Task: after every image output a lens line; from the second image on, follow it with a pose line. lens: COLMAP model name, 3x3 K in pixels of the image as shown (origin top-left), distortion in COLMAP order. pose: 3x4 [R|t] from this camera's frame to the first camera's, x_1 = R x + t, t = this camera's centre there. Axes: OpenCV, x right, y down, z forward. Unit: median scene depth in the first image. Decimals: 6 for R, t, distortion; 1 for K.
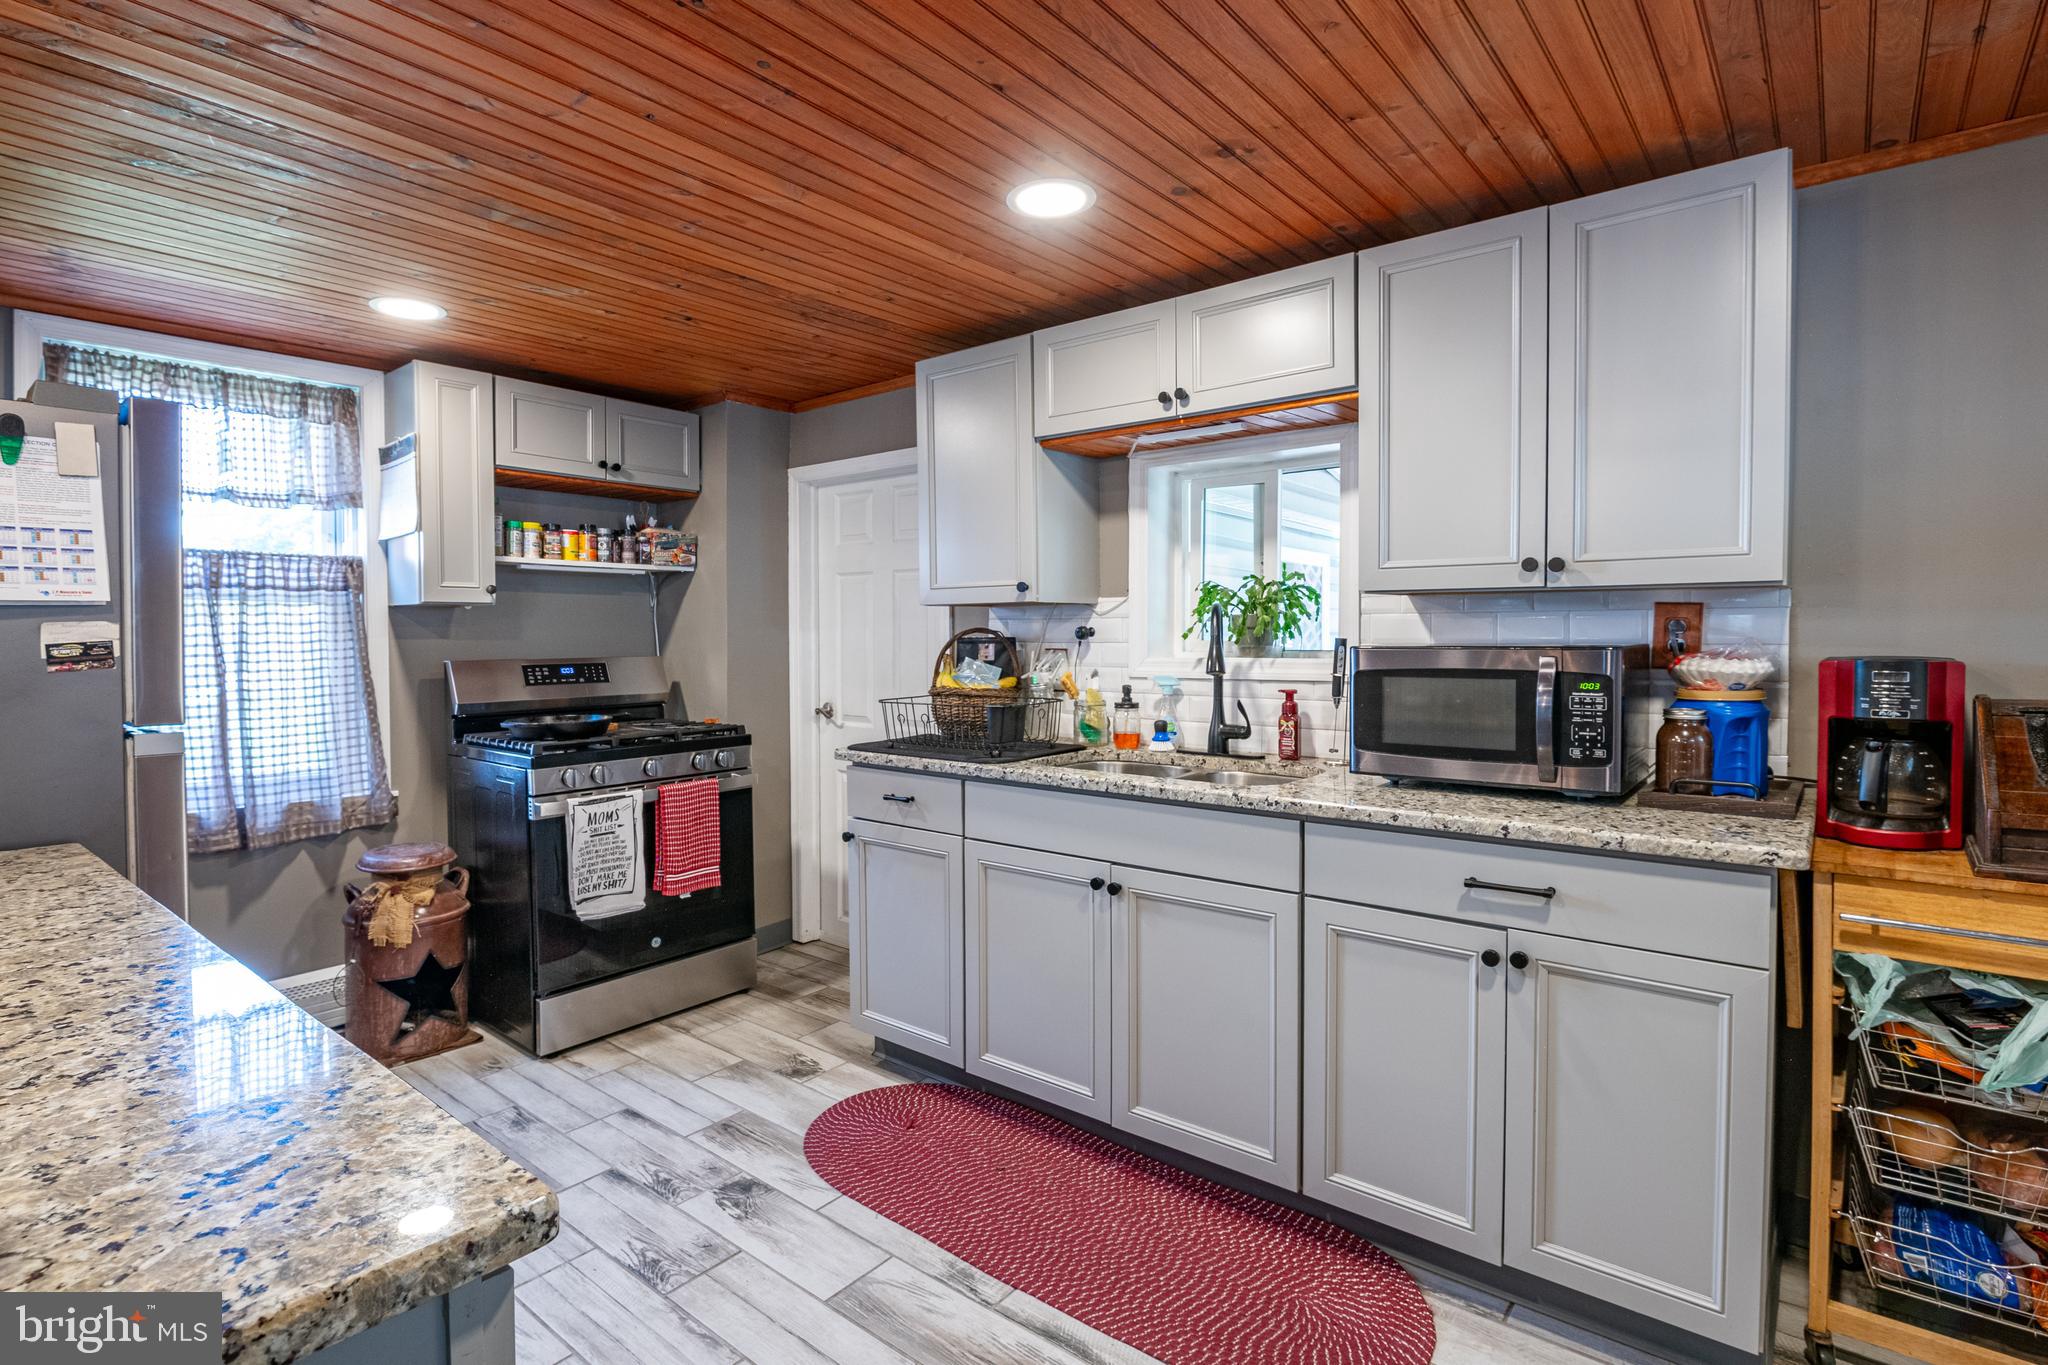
lens RADIAL K [[1004.1, 0, 978.8], [0, 1004.1, 662.0], [0, 0, 1]] dist [0.002661, -0.009560]
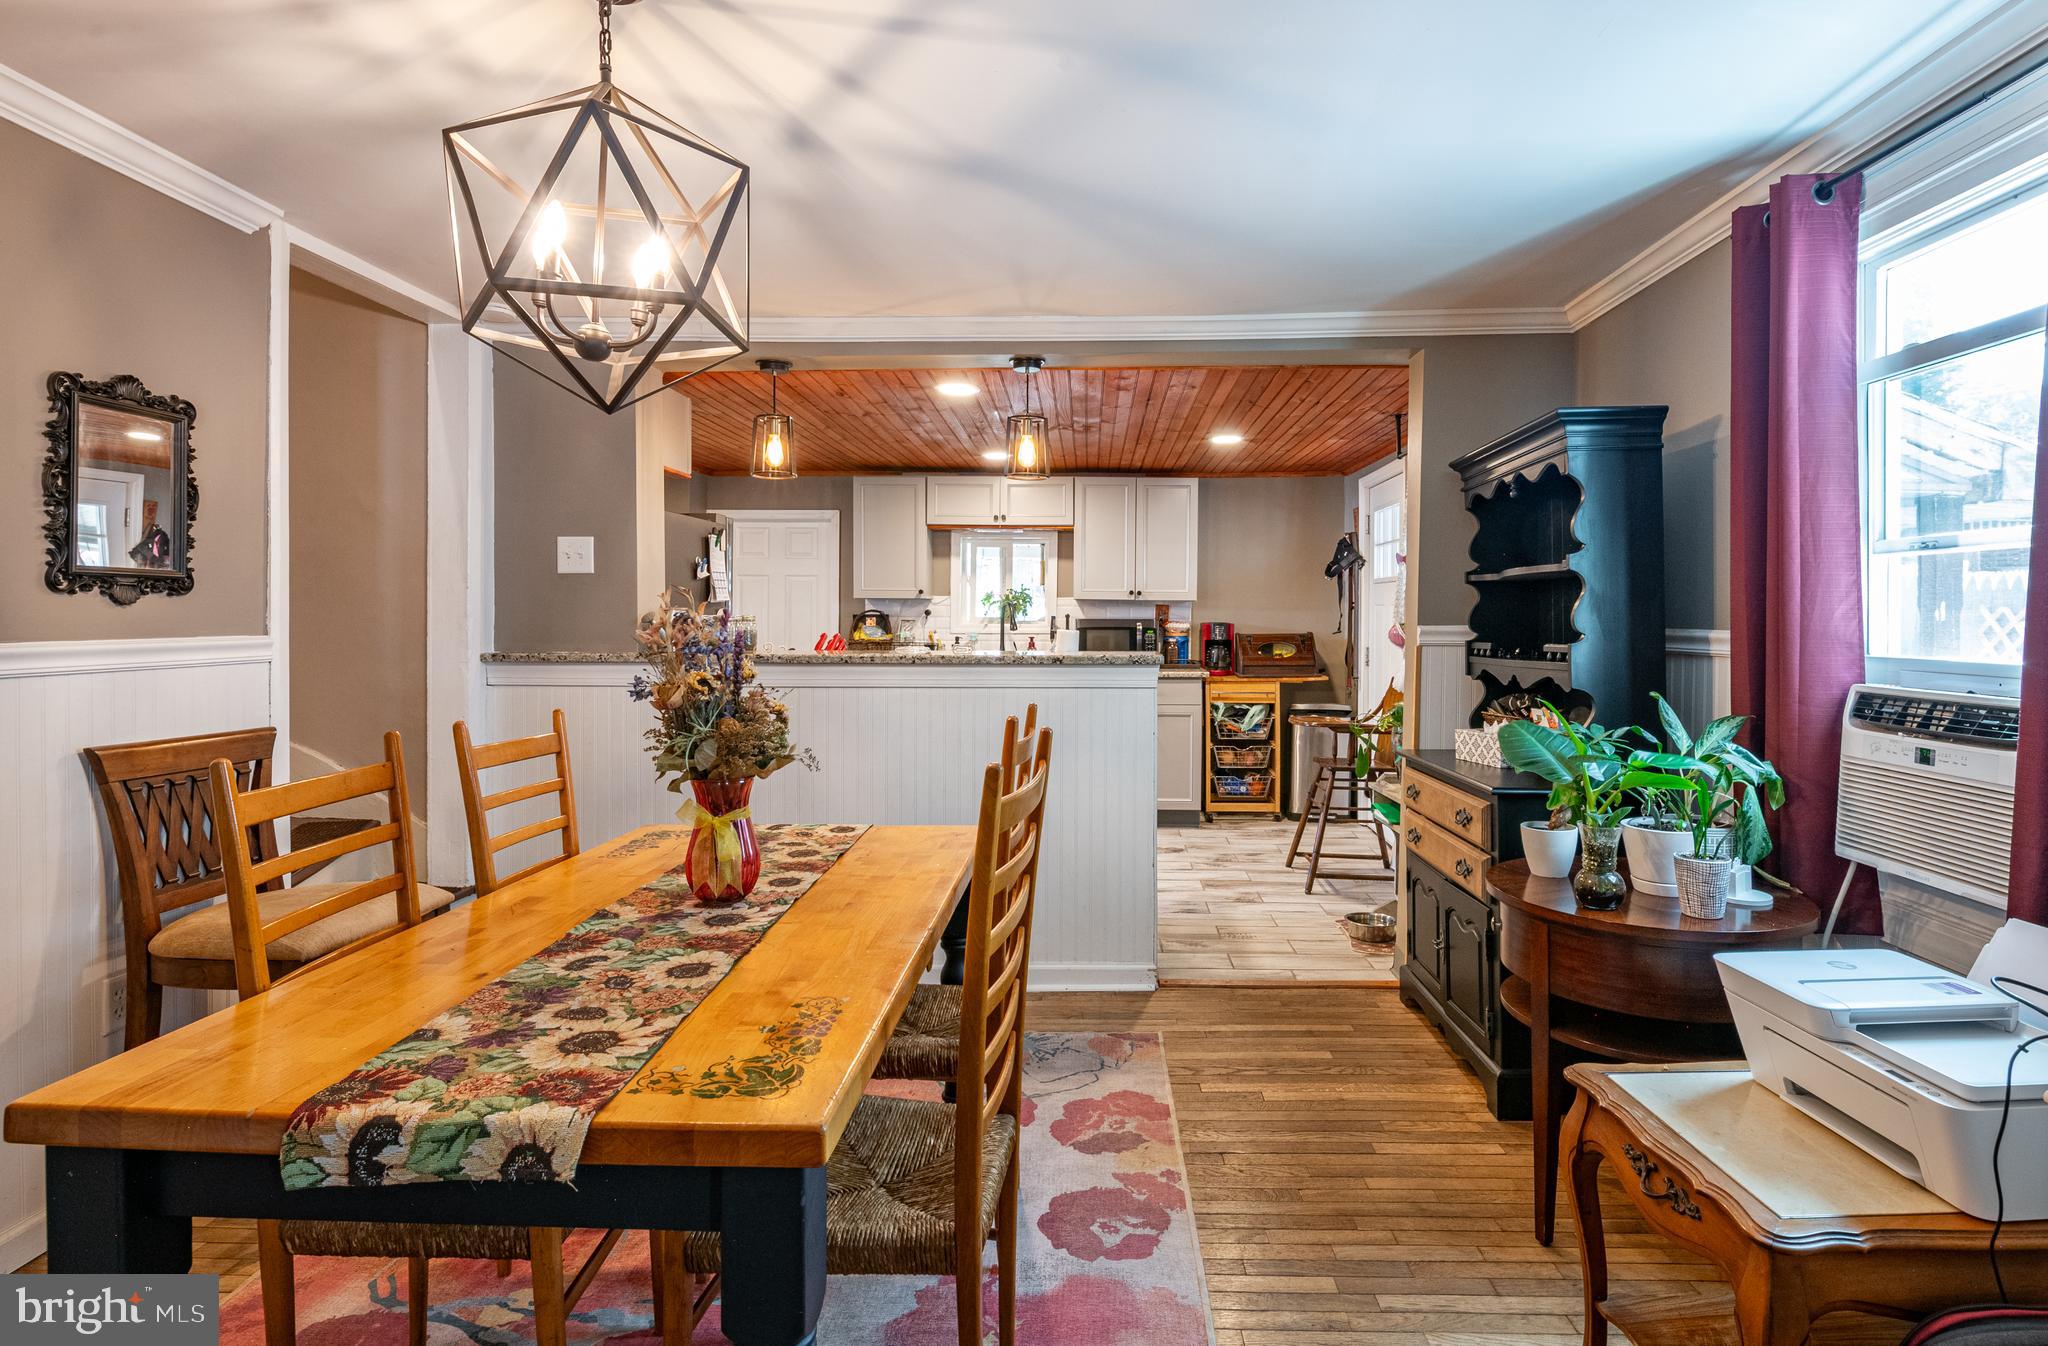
lens RADIAL K [[1004.1, 0, 1065.7], [0, 1004.1, 615.8], [0, 0, 1]] dist [0.002661, -0.009560]
pose [[0.775978, 0.003355, 0.630751, -0.562582], [0.009050, 0.999824, -0.016452, 0.007962], [-0.630695, 0.018475, 0.775811, -0.456419]]
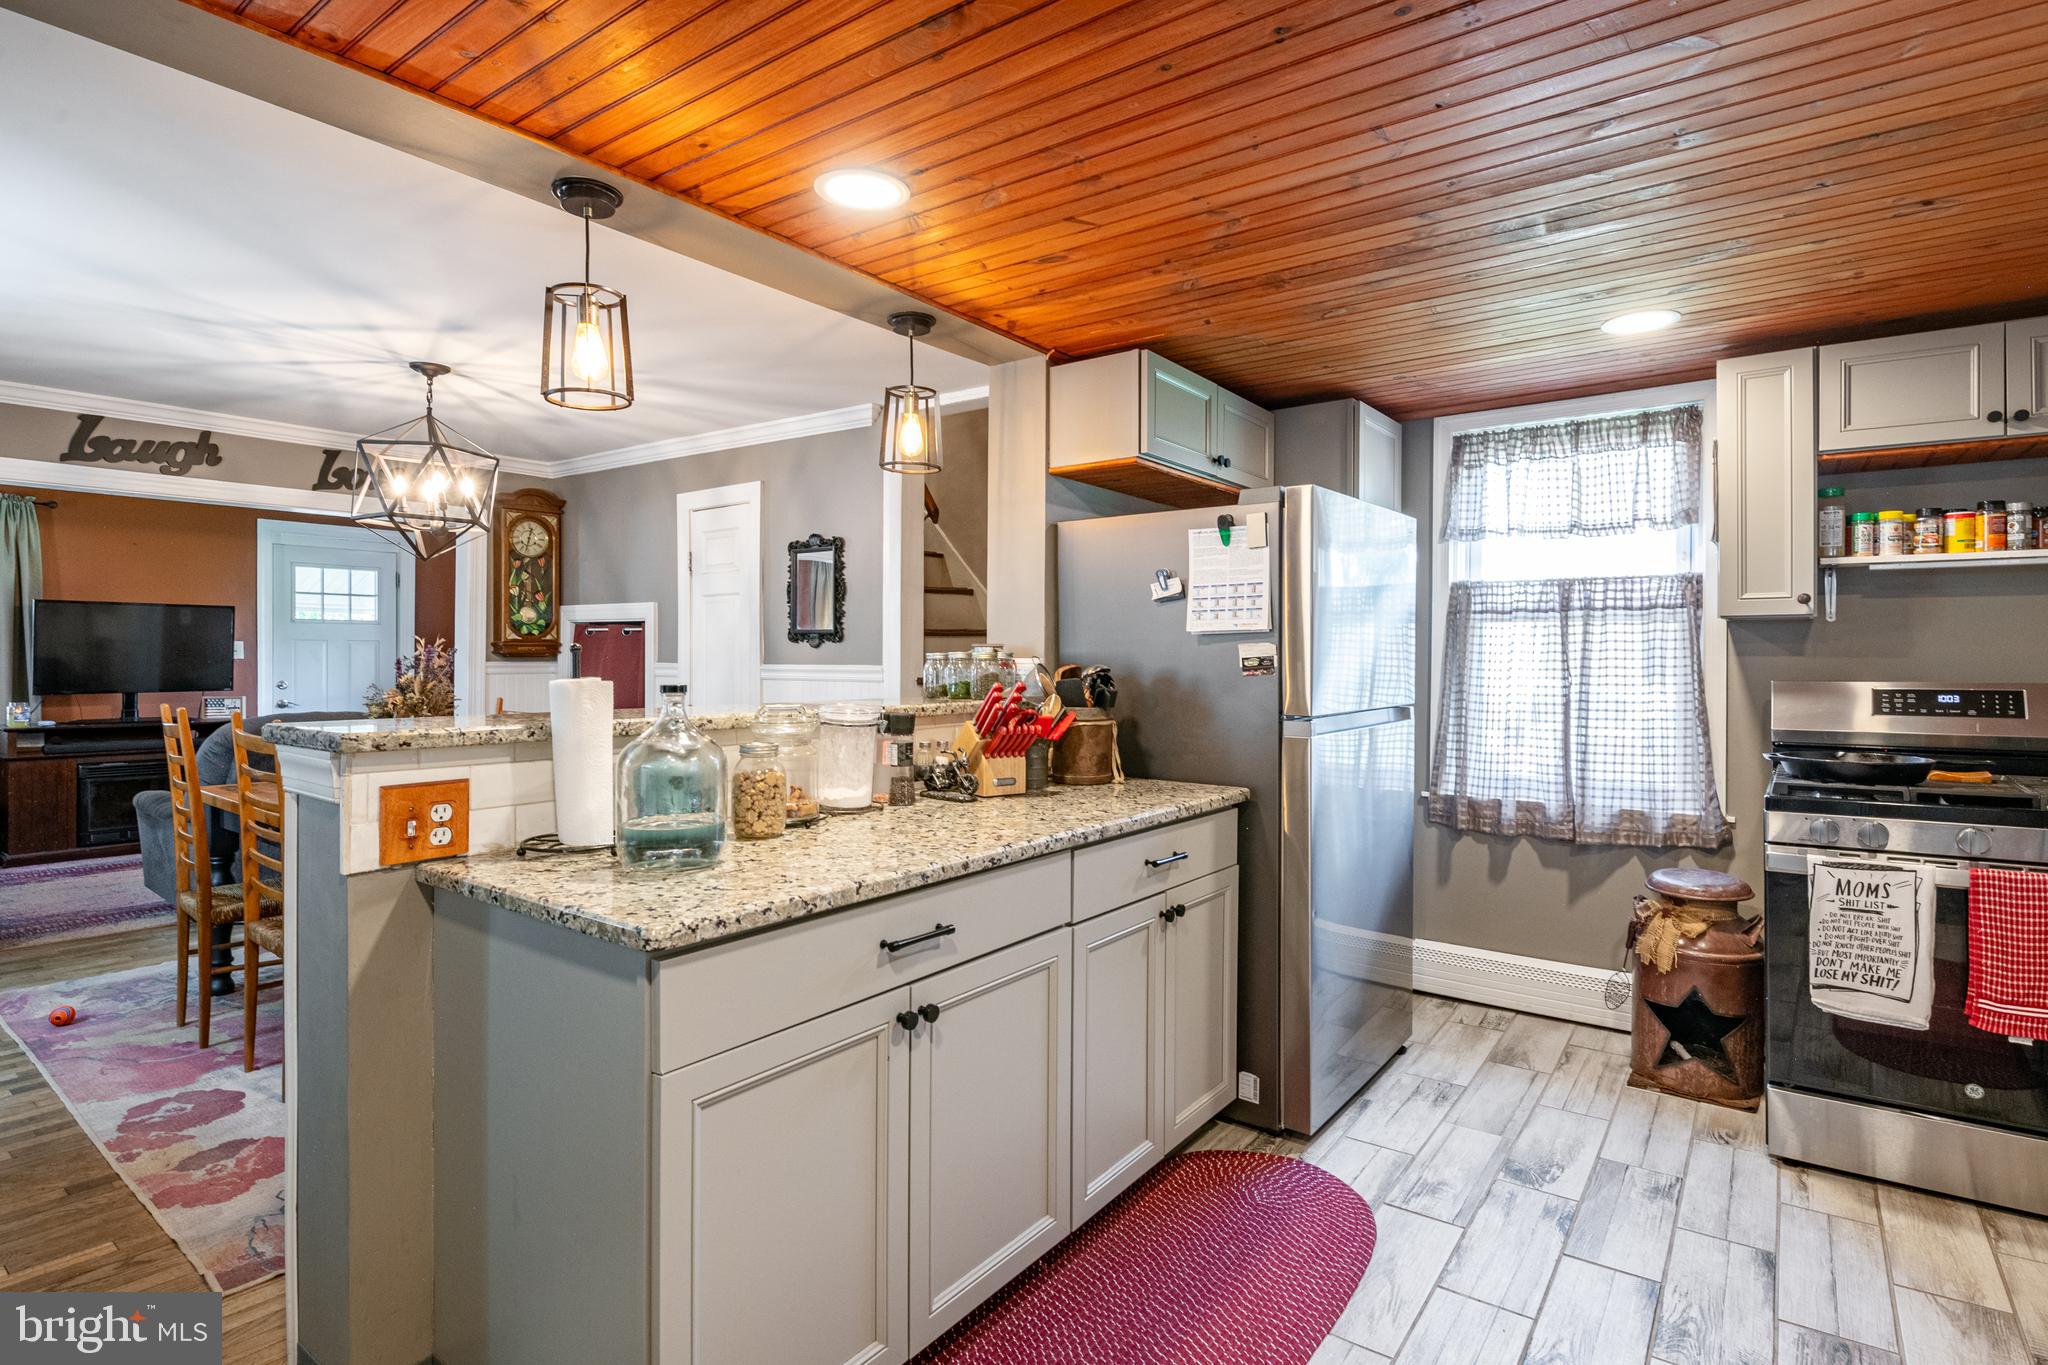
lens RADIAL K [[1004.1, 0, 1066.7], [0, 1004.1, 655.5], [0, 0, 1]] dist [0.002661, -0.009560]
pose [[0.084915, 0.003605, -0.996382, 0.339882], [-0.026883, 0.999638, 0.001325, -0.008736], [0.996025, 0.026673, 0.084981, 0.327521]]
